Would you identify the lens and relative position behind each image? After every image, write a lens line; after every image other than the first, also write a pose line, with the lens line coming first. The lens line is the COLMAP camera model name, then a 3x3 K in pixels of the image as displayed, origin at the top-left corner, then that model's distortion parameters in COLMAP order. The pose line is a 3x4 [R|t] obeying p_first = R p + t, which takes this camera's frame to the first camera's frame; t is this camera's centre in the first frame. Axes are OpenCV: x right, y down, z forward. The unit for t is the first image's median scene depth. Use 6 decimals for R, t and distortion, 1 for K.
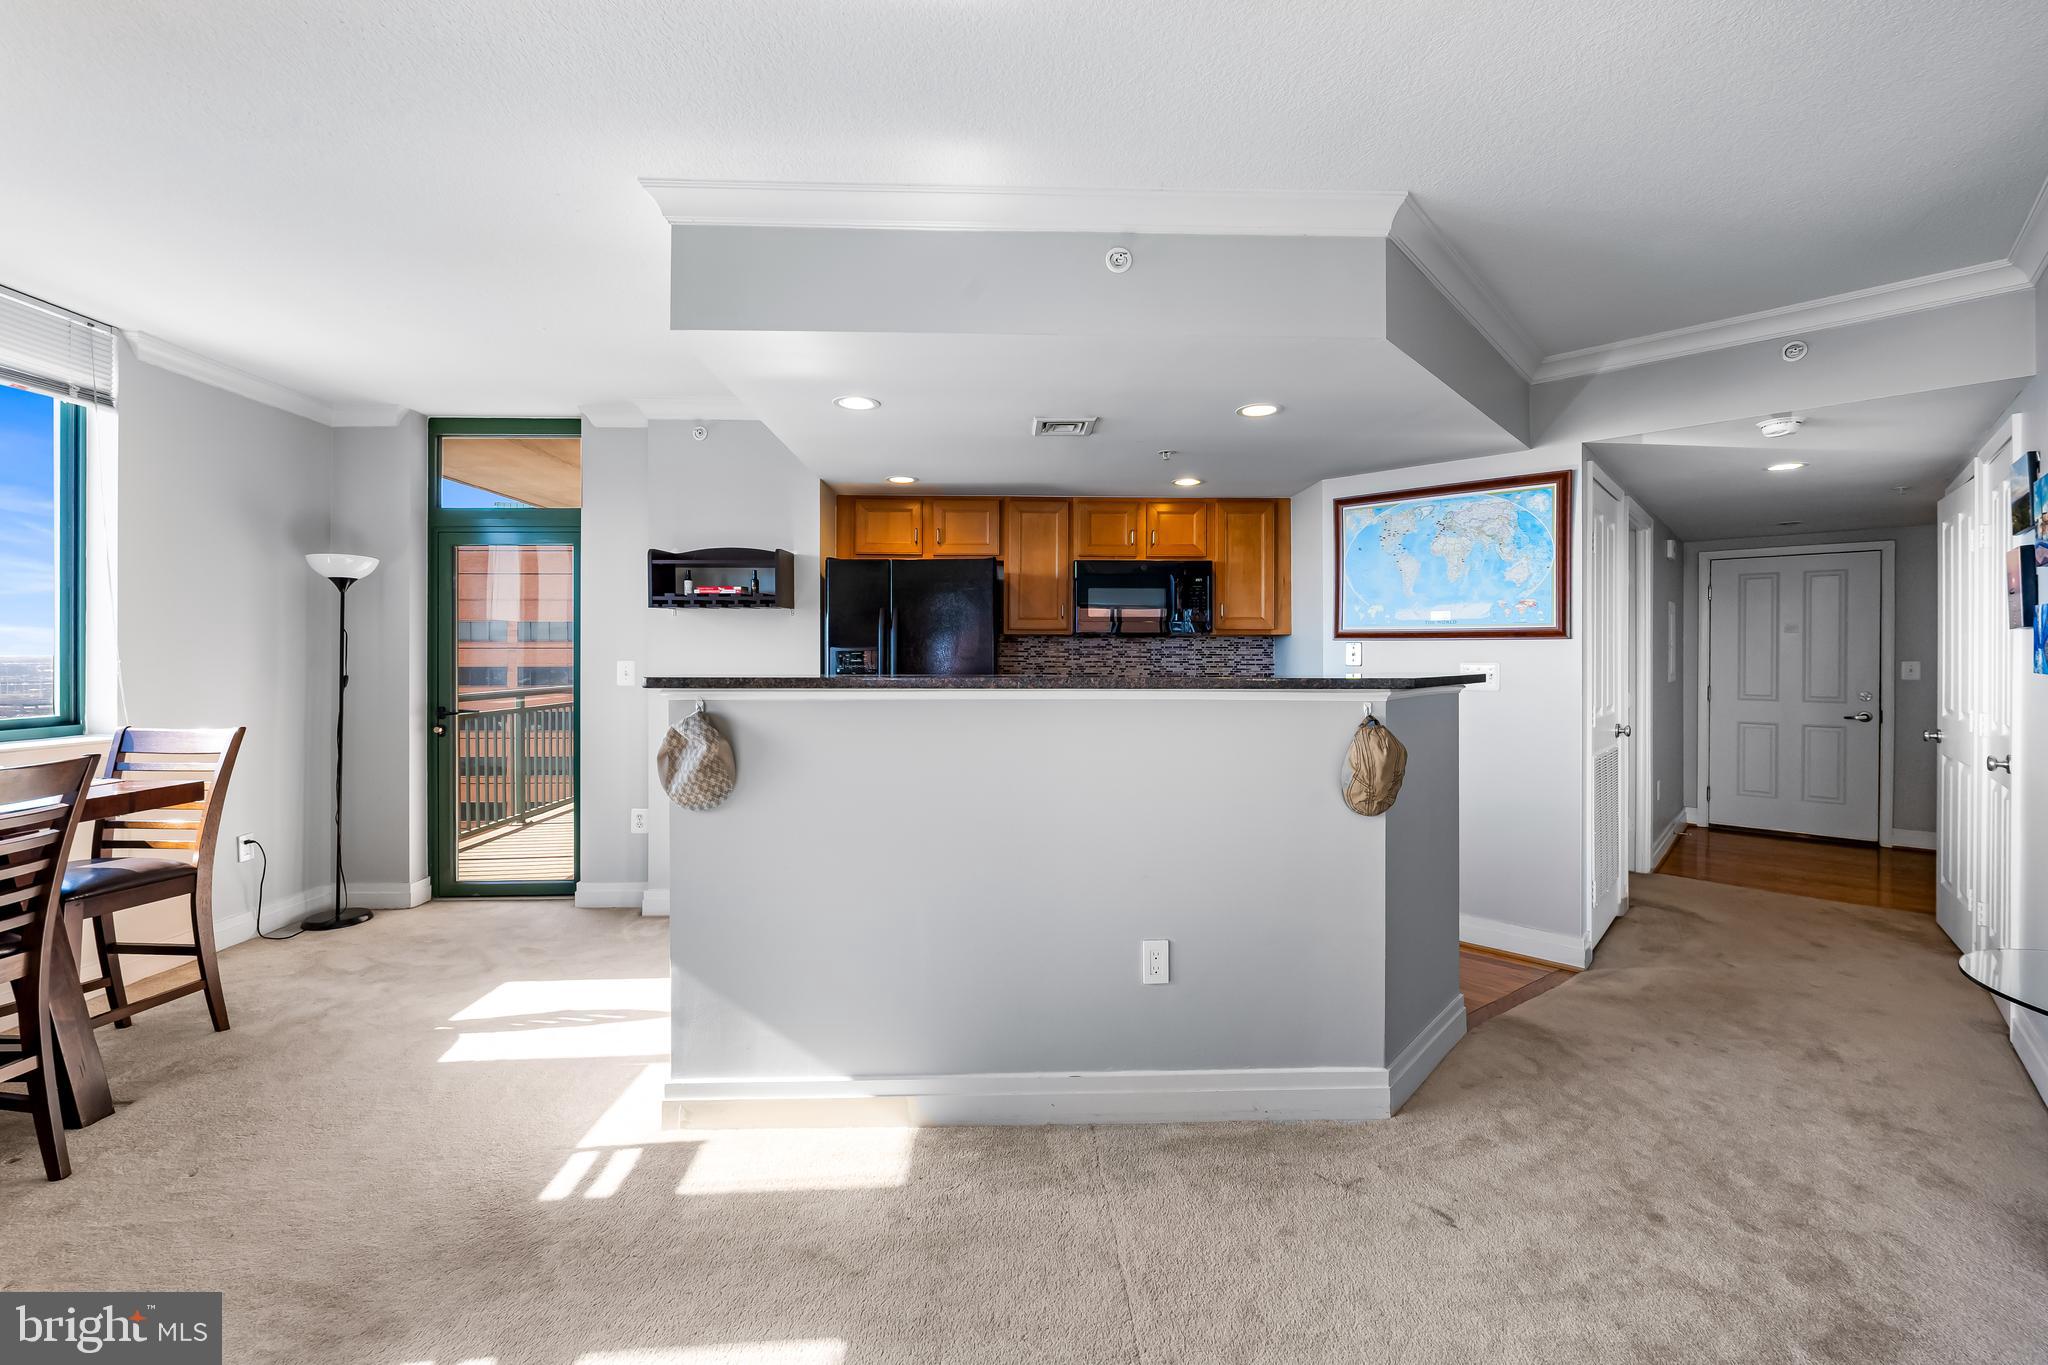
lens RADIAL K [[827.7, 0, 1034.1], [0, 827.7, 657.6], [0, 0, 1]] dist [-0.007837, 0.000551]
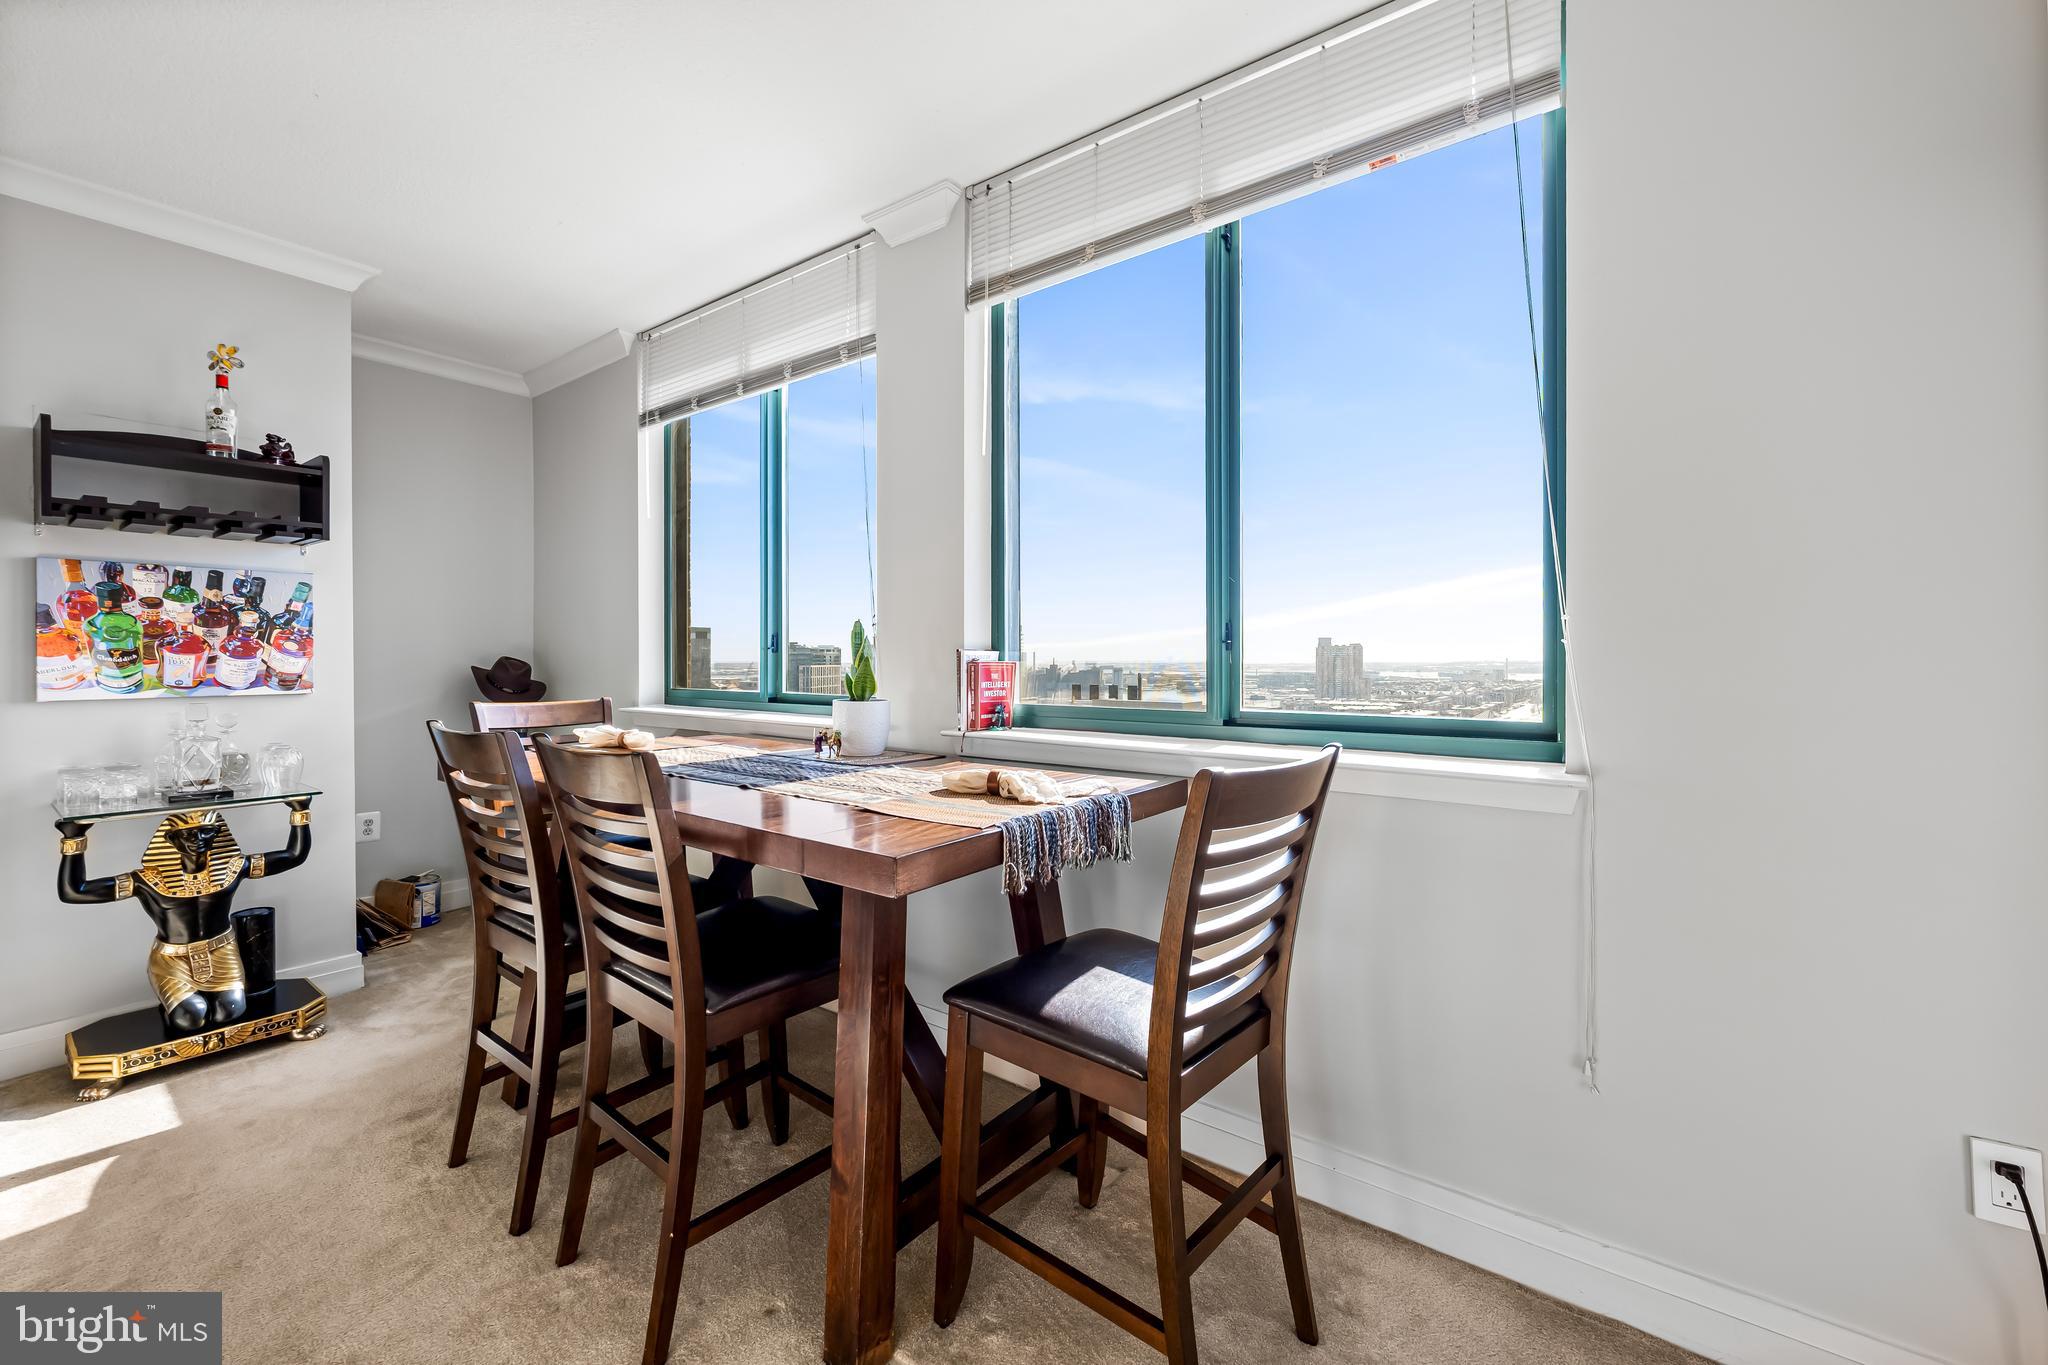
lens RADIAL K [[827.7, 0, 1024.2], [0, 827.7, 662.2], [0, 0, 1]] dist [-0.007837, 0.000551]
pose [[-0.633727, 0.002897, -0.773551, -0.448340], [-0.003439, 0.999973, 0.006562, 0.022855], [0.773549, 0.006818, -0.633700, 0.873928]]
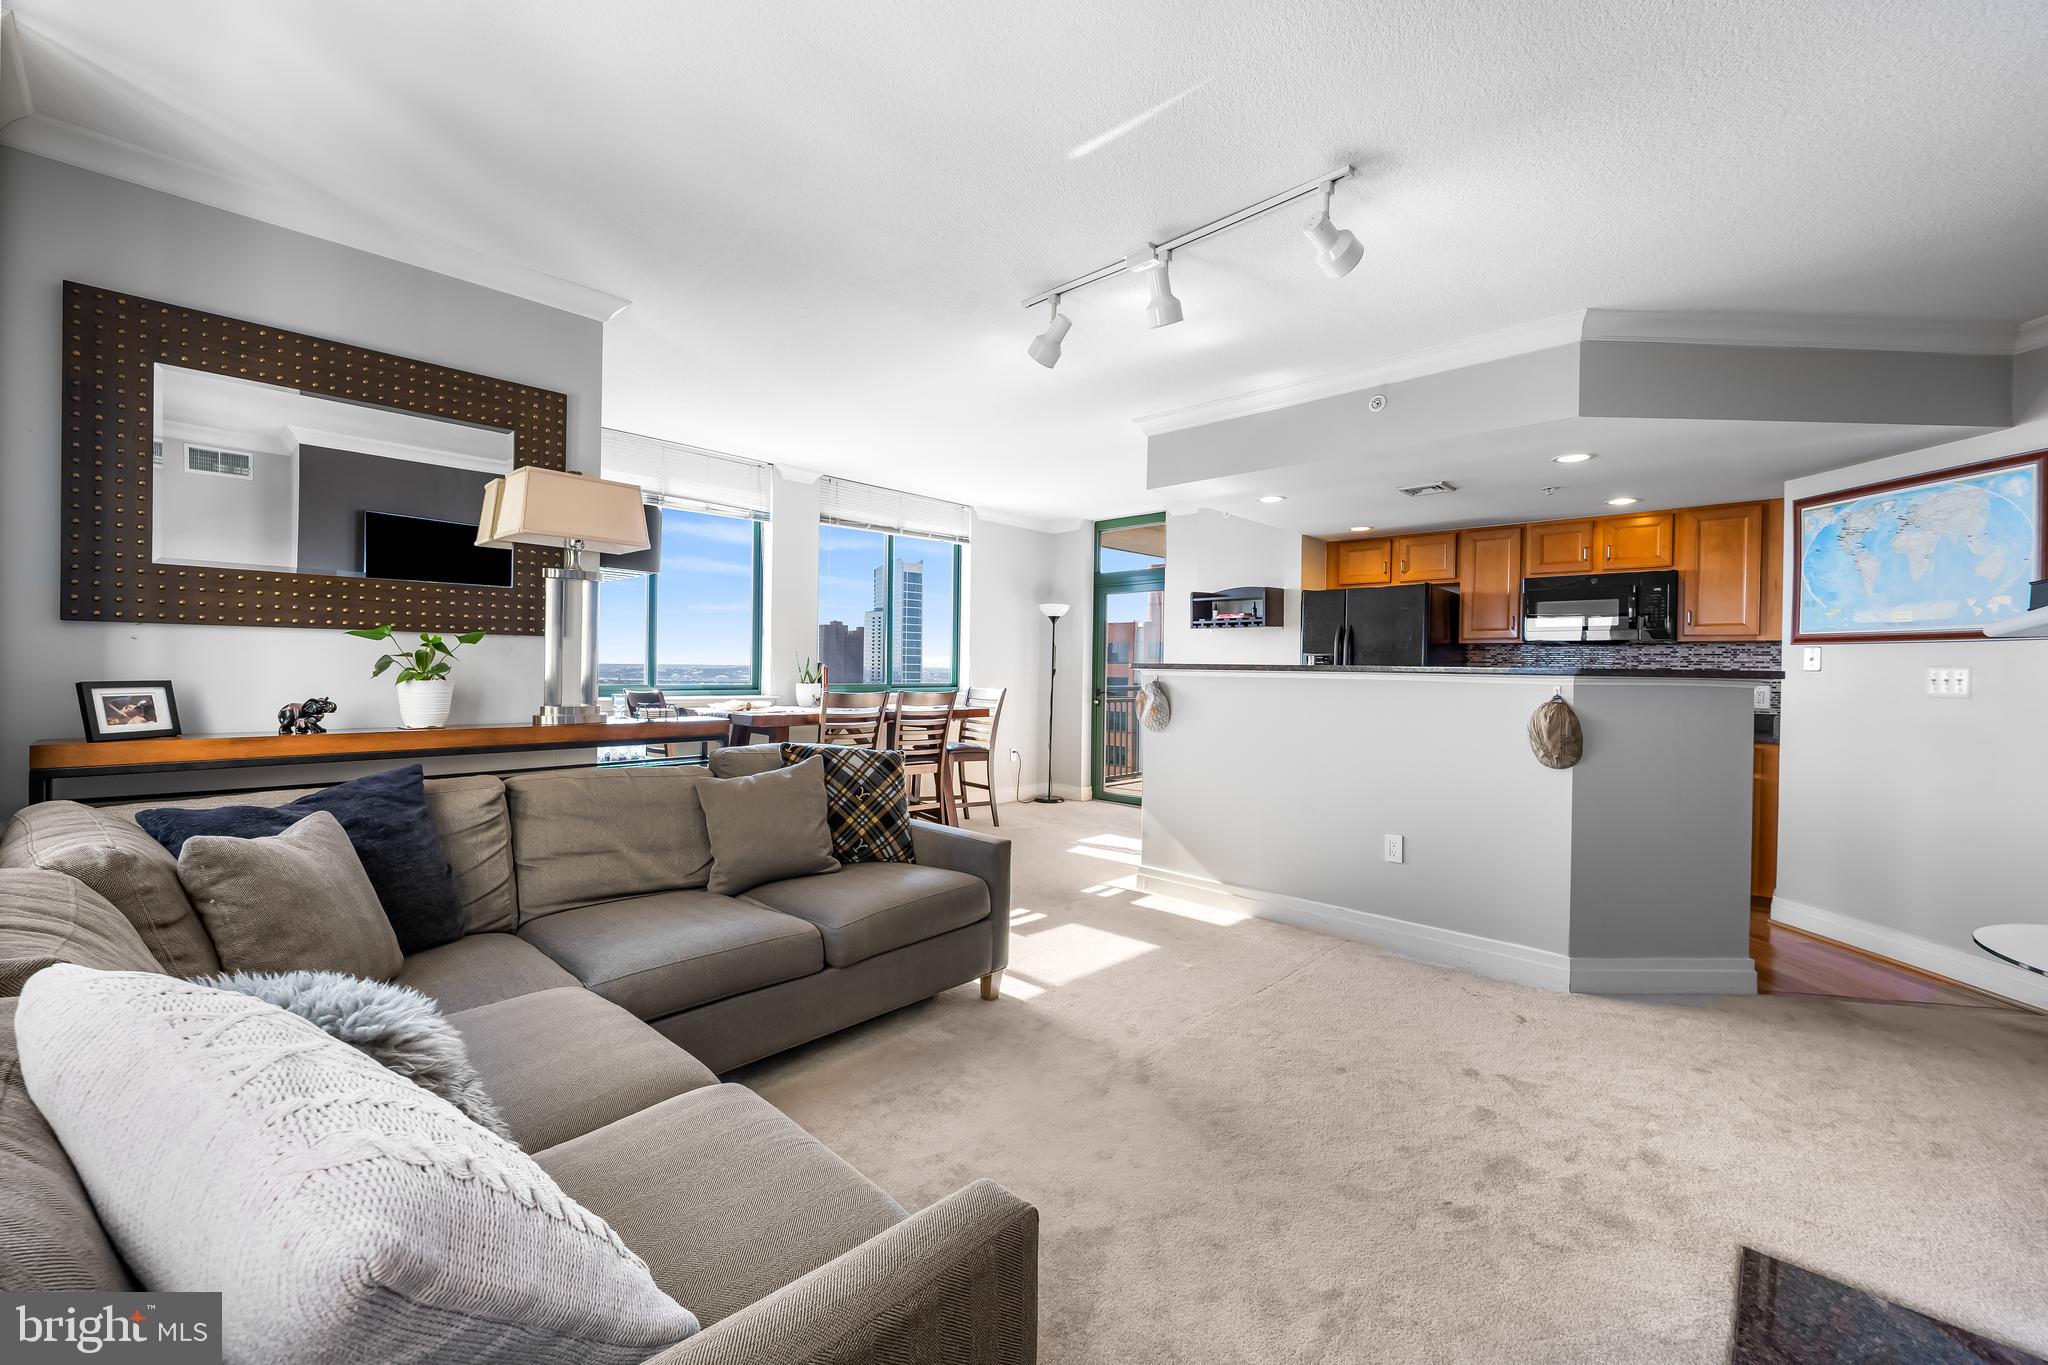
lens RADIAL K [[827.7, 0, 1023.2], [0, 827.7, 673.5], [0, 0, 1]] dist [-0.007837, 0.000551]
pose [[0.696745, 0.014462, -0.717173, 0.462275], [-0.016550, 0.999855, 0.004083, 0.025778], [0.717128, 0.009024, 0.696883, -0.355187]]
